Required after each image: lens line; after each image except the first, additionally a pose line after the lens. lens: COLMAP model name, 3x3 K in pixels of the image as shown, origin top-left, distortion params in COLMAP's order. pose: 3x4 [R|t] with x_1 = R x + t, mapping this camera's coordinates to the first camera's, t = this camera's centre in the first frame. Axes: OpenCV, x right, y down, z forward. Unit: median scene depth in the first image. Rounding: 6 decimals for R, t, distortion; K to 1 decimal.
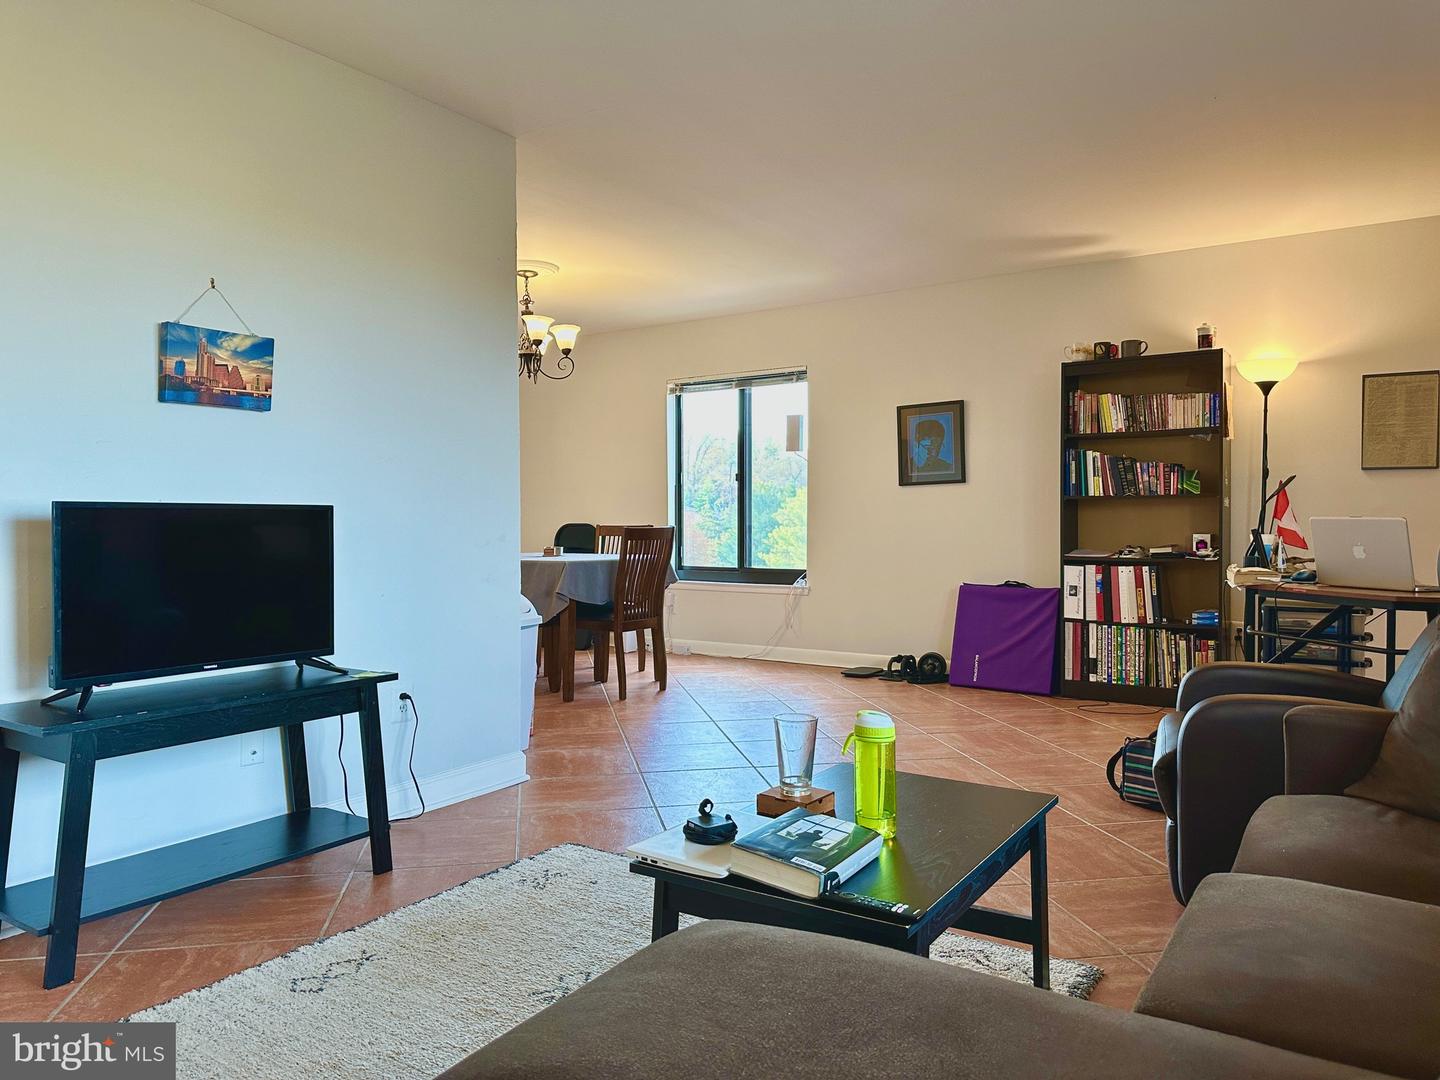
lens RADIAL K [[1004.3, 0, 724.1], [0, 1004.3, 538.2], [0, 0, 1]] dist [0.158917, -0.275819]
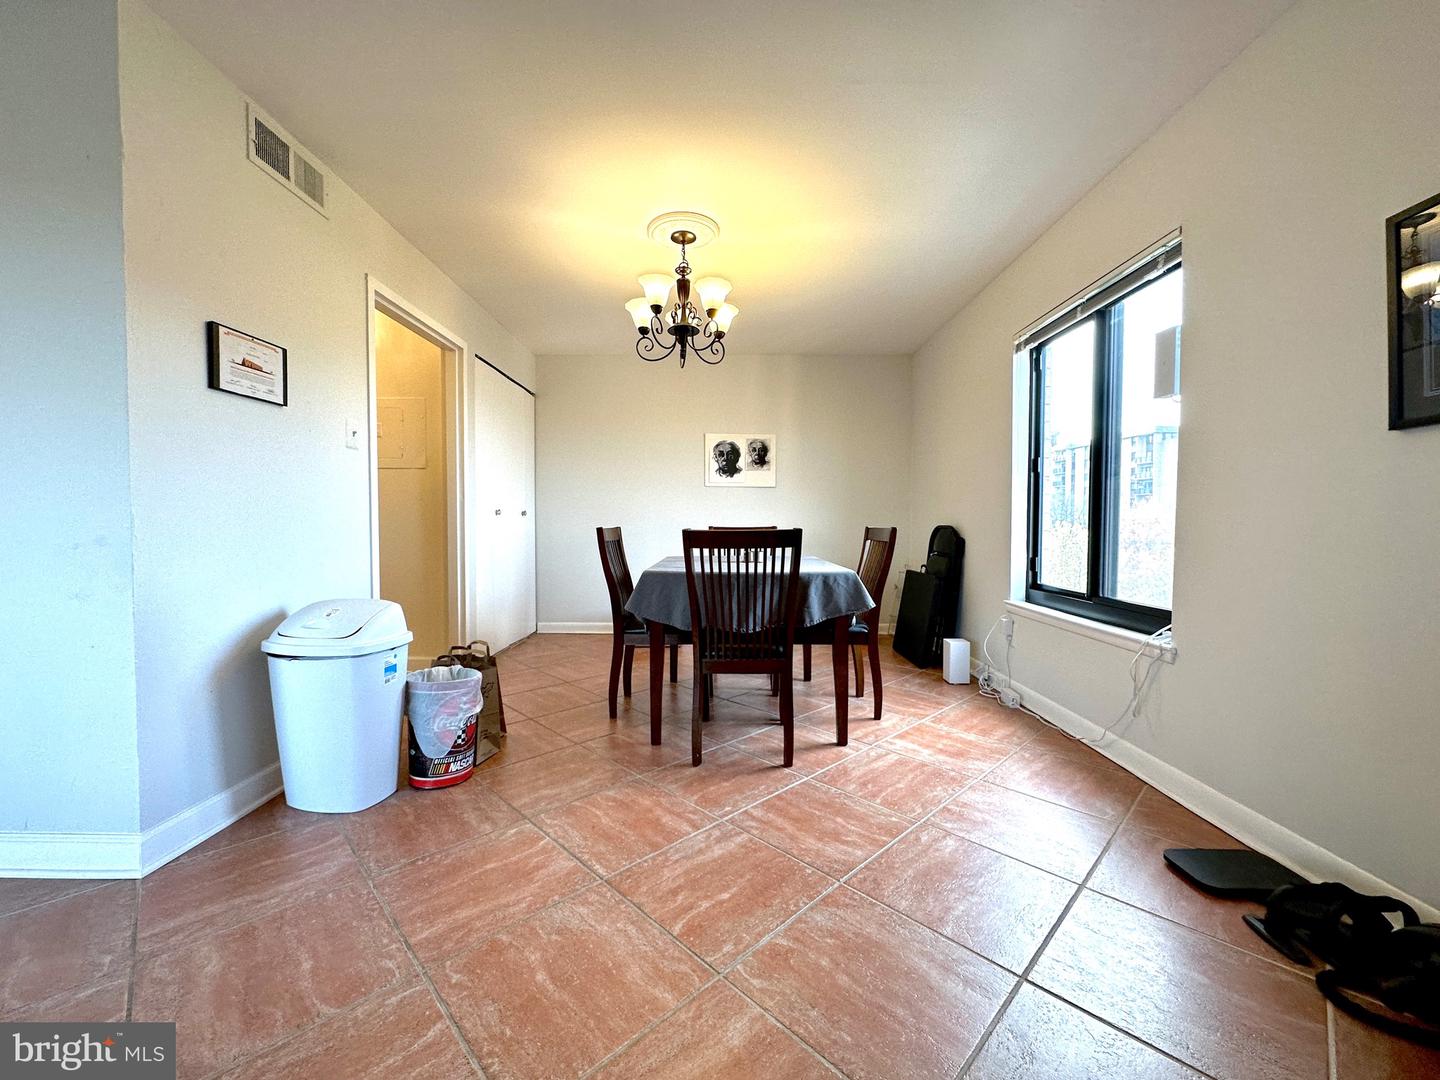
lens RADIAL K [[575.3, 0, 719.7], [0, 575.3, 537.8], [0, 0, 1]] dist [-0.001431, -0.000053]
pose [[0.544427, 0.024593, -0.838448, 0.253271], [-0.016658, 0.999690, 0.018505, -0.013337], [0.838643, 0.003892, 0.544668, 0.783340]]
